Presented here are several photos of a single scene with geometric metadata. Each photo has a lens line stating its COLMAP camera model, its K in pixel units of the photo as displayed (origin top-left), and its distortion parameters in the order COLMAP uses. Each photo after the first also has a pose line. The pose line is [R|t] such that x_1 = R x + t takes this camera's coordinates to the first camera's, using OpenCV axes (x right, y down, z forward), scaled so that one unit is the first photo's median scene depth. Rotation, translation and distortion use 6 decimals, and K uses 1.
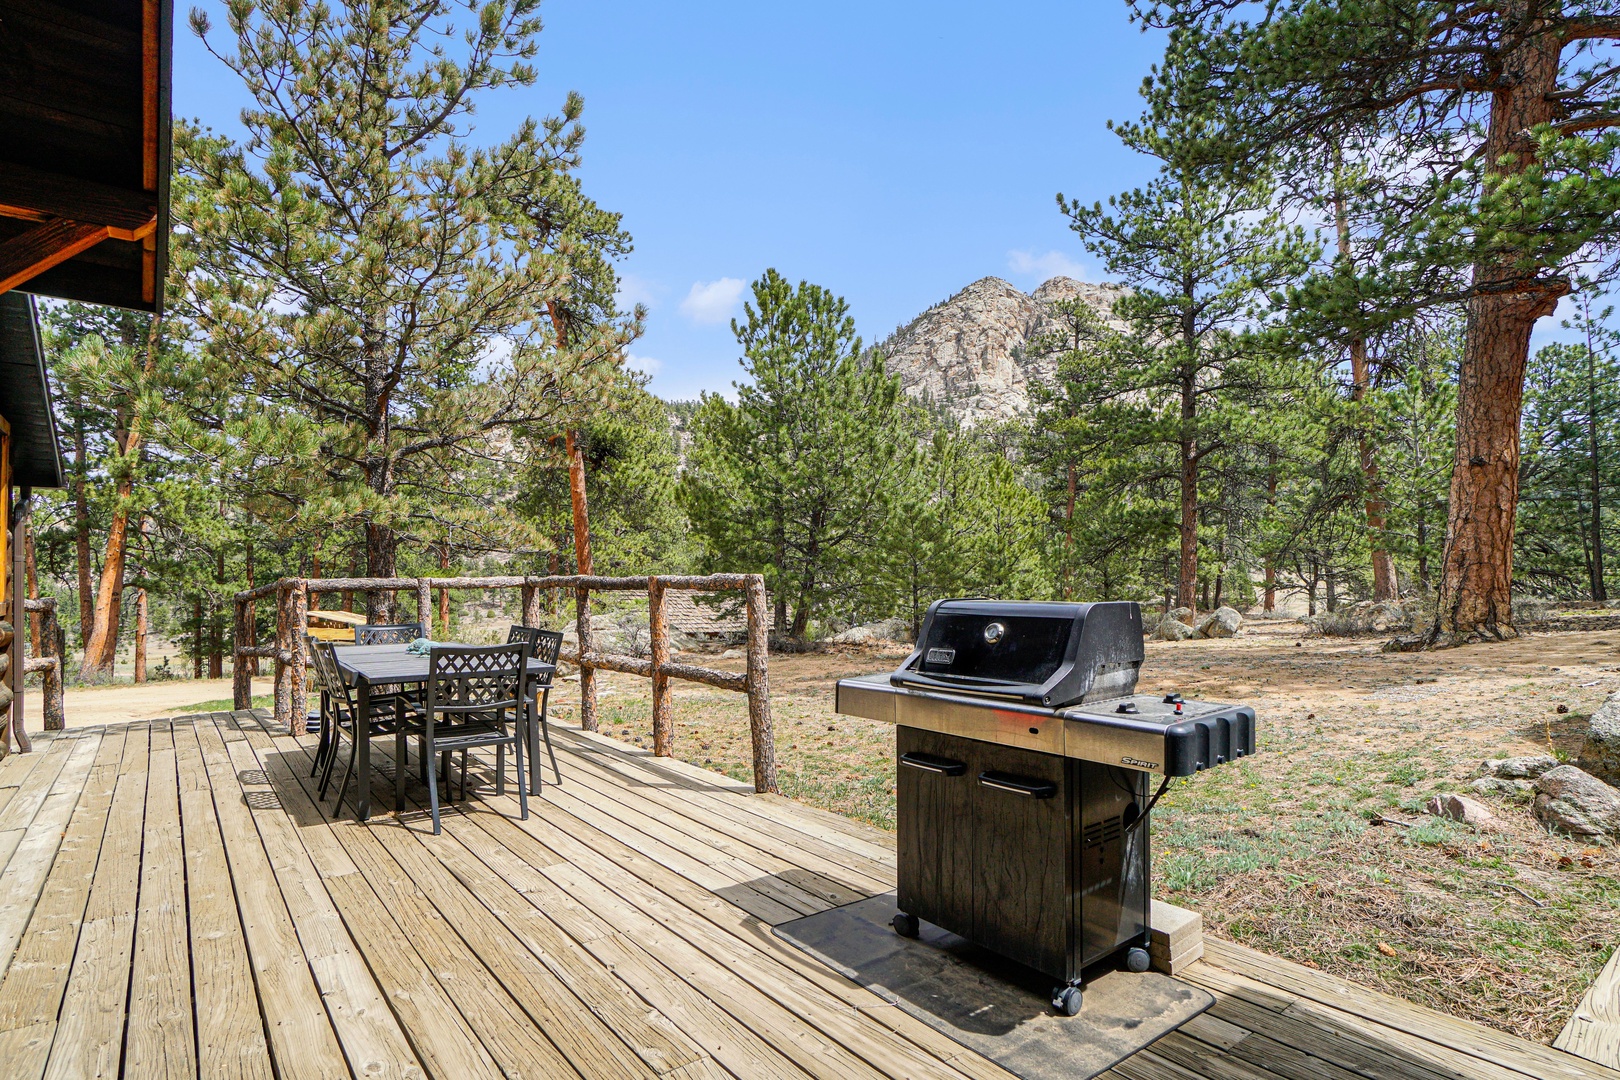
lens RADIAL K [[842.3, 0, 816.5], [0, 842.3, 587.0], [0, 0, 1]] dist [-0.011720, 0.000399]
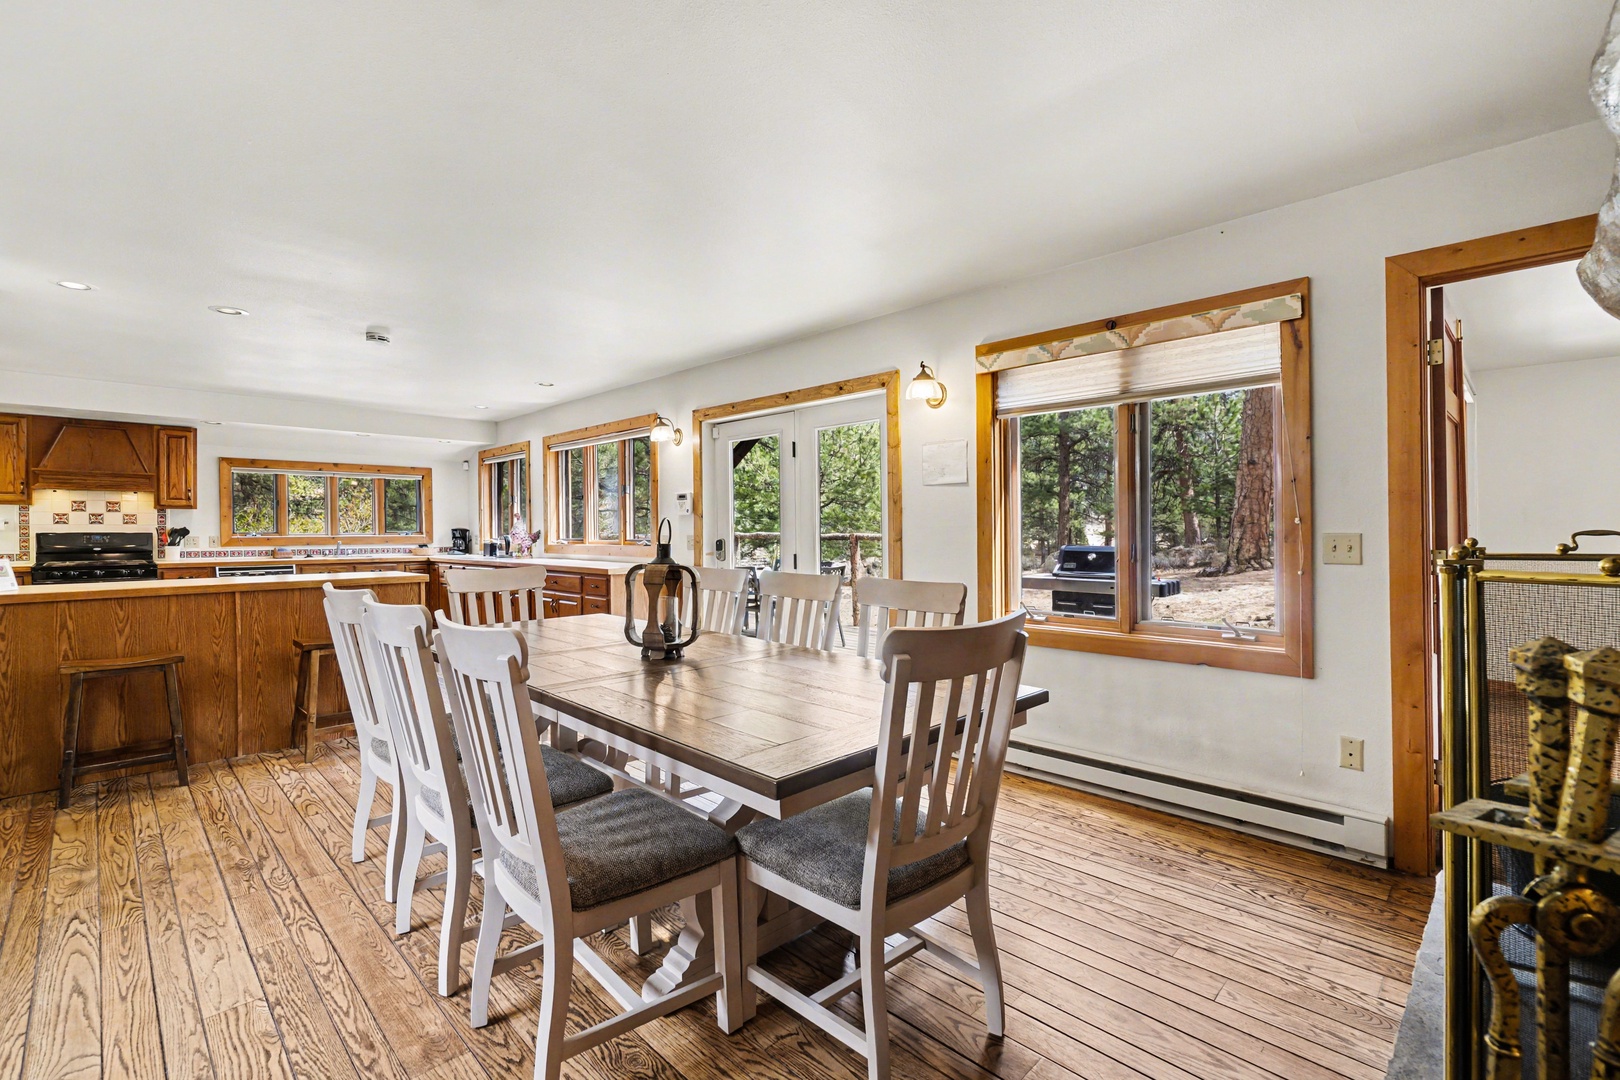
lens RADIAL K [[724.2, 0, 809.6], [0, 724.2, 545.6], [0, 0, 1]] dist [-0.006008, -0.000131]
pose [[0.993179, -0.001168, 0.116596, -0.224849], [-0.000582, 0.999888, 0.014980, -0.004754], [-0.116600, -0.014946, 0.993066, -0.293540]]
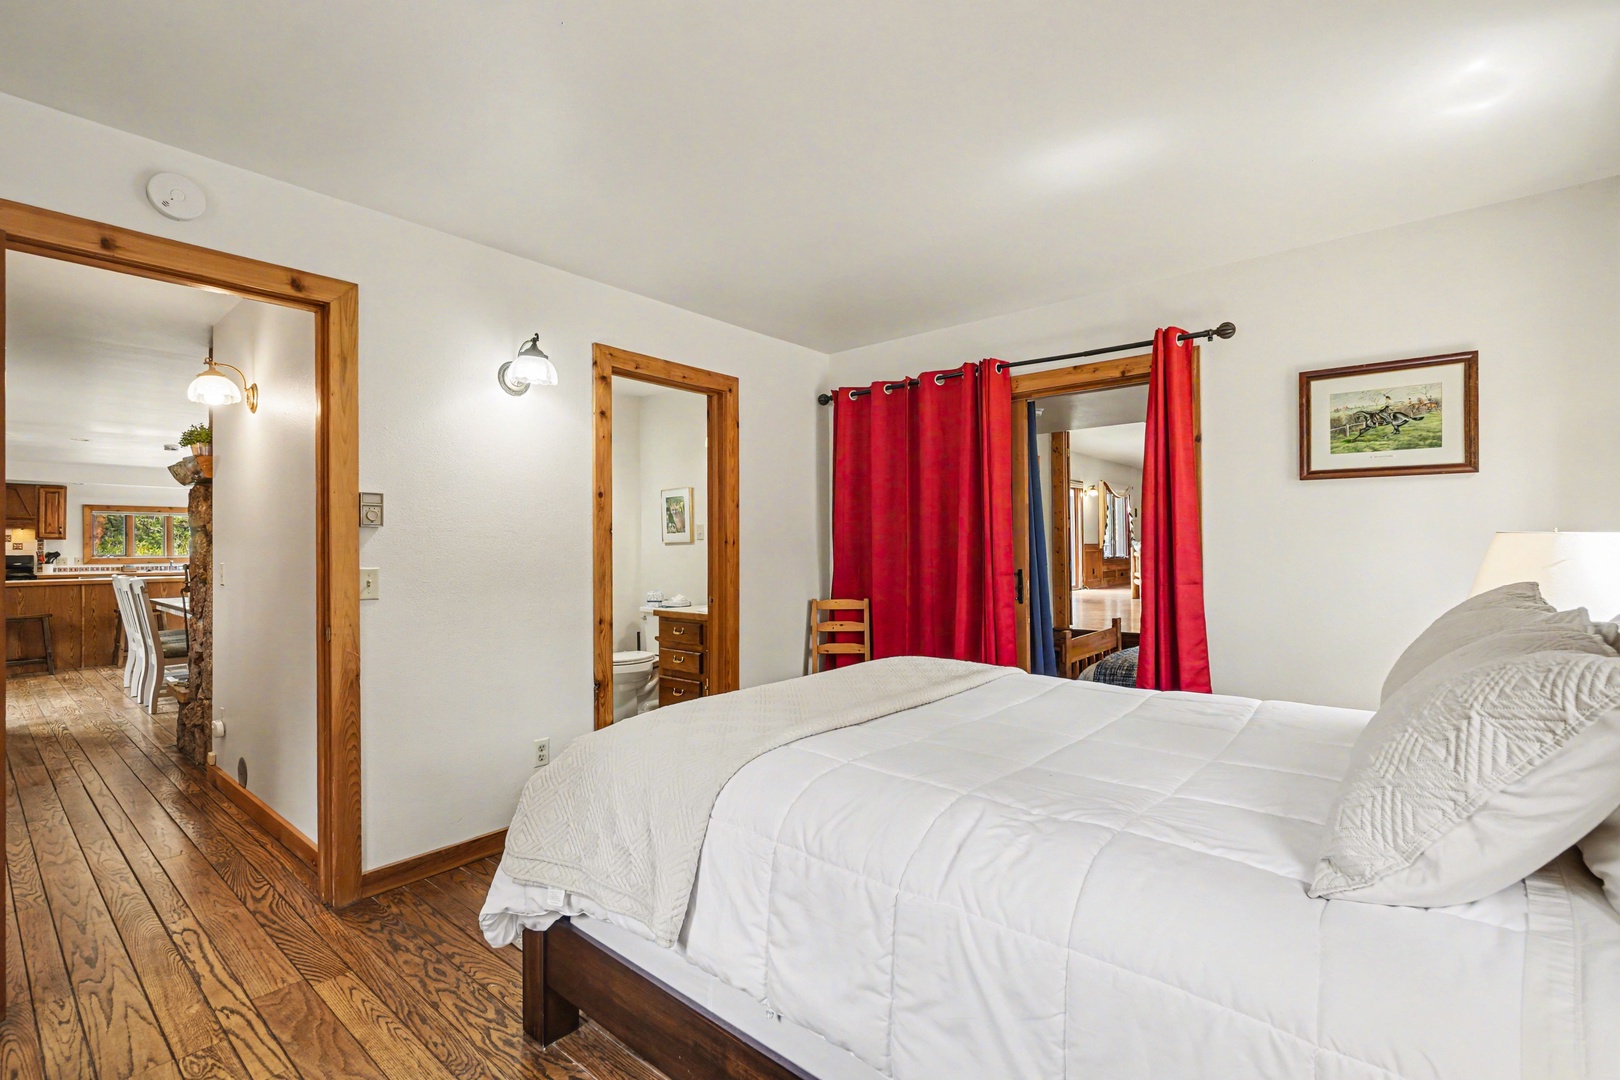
lens RADIAL K [[724.2, 0, 811.6], [0, 724.2, 547.5], [0, 0, 1]] dist [-0.006008, -0.000131]
pose [[0.978660, -0.001917, 0.205480, 0.055882], [0.003868, 0.999951, -0.009094, -0.003993], [-0.205452, 0.009695, 0.978619, -0.694650]]
